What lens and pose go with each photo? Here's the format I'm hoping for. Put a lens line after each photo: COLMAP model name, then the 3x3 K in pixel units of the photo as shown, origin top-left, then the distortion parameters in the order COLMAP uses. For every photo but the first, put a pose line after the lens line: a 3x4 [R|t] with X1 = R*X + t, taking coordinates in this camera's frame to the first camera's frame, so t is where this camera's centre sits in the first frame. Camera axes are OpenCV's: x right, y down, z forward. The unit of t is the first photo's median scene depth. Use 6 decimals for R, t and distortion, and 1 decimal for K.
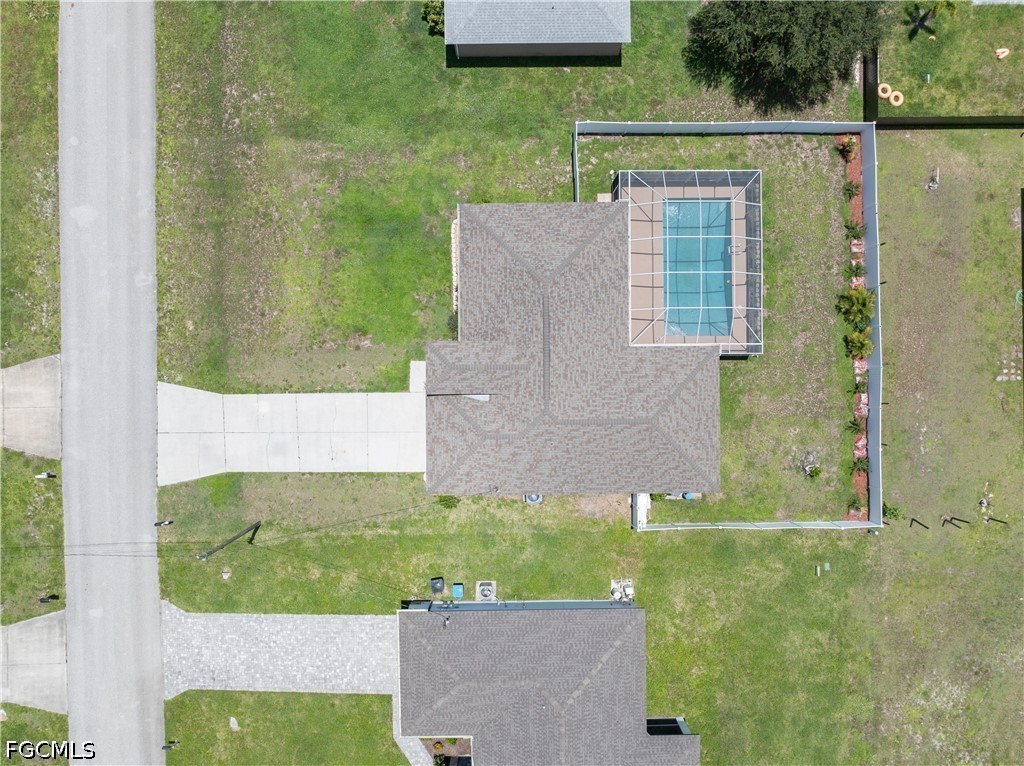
lens RADIAL K [[709.6, 0, 512.0], [0, 709.6, 383.0], [0, 0, 1]] dist [-0.027301, -0.000366]
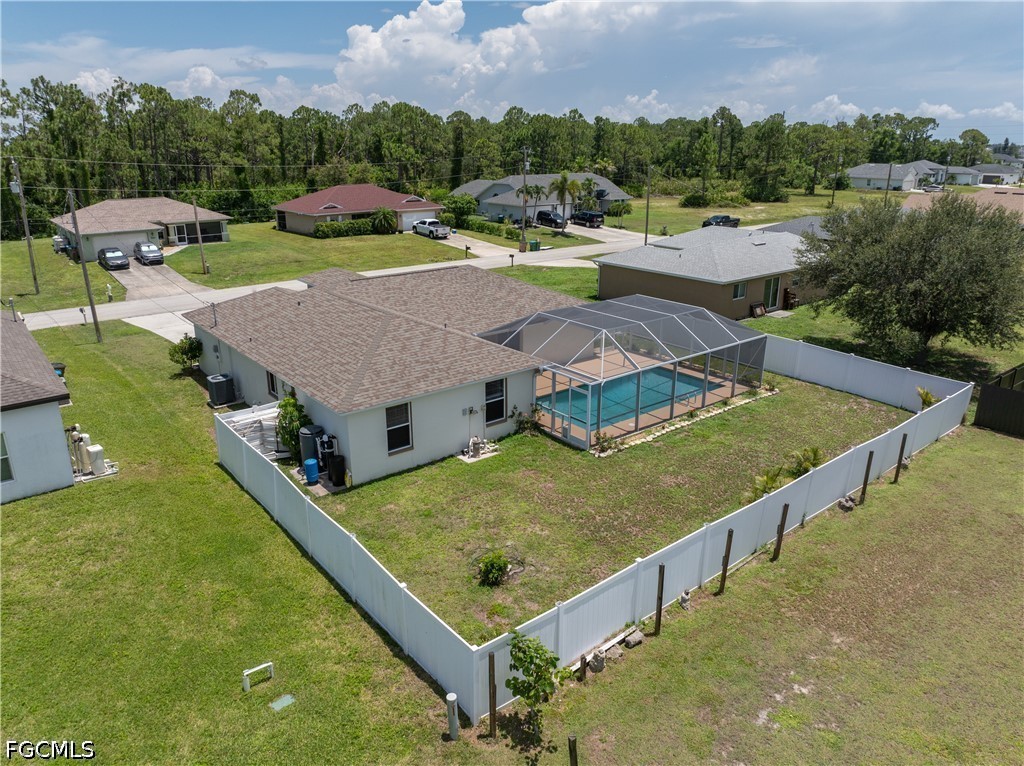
lens RADIAL K [[722.2, 0, 512.0], [0, 722.2, 383.0], [0, 0, 1]] dist [-0.023358, -0.022816]
pose [[0.618509, 0.247324, -0.745840, 0.716308], [-0.785775, 0.192387, -0.587830, 0.340984], [-0.001894, 0.949641, 0.313334, 0.760048]]
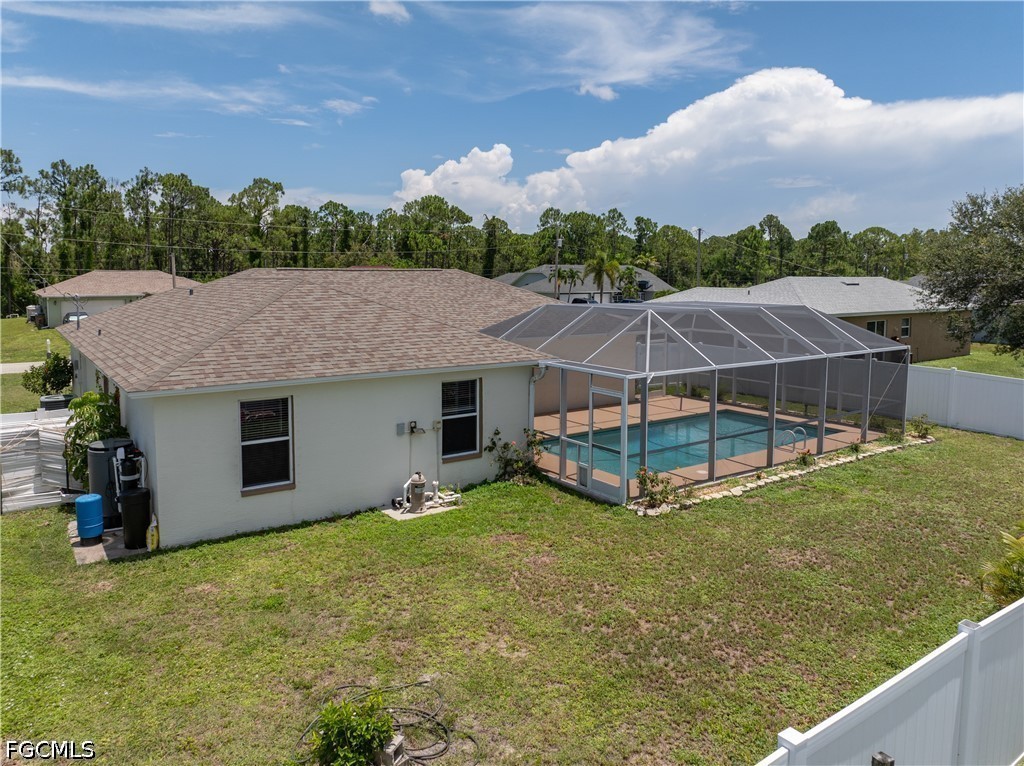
lens RADIAL K [[741.6, 0, 511.4], [0, 741.6, 338.1], [0, 0, 1]] dist [-0.032809, -0.007514]
pose [[0.571386, 0.070464, -0.817651, 0.562578], [-0.820653, 0.040803, -0.569968, 0.181051], [-0.006800, 0.996680, 0.081140, 0.895994]]
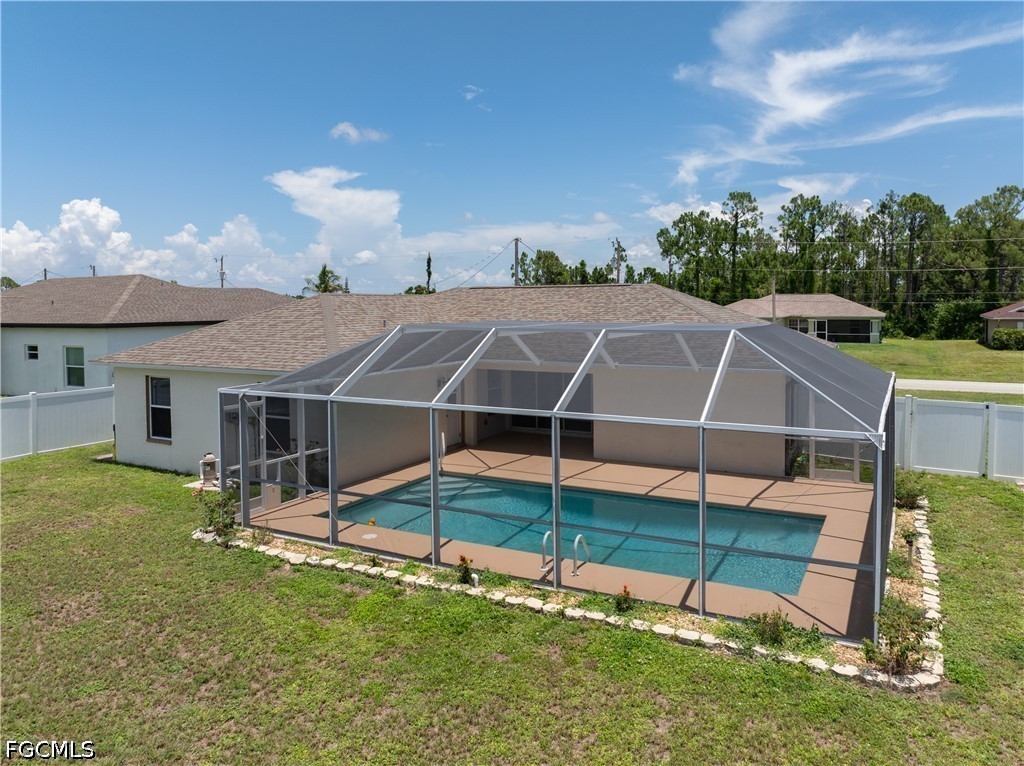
lens RADIAL K [[722.2, 0, 512.0], [0, 722.2, 383.0], [0, 0, 1]] dist [-0.023358, -0.022816]
pose [[-0.463804, 0.098676, -0.880426, 0.531448], [-0.885937, -0.053153, 0.460750, -0.275691], [-0.001333, 0.993699, 0.112073, 0.902587]]
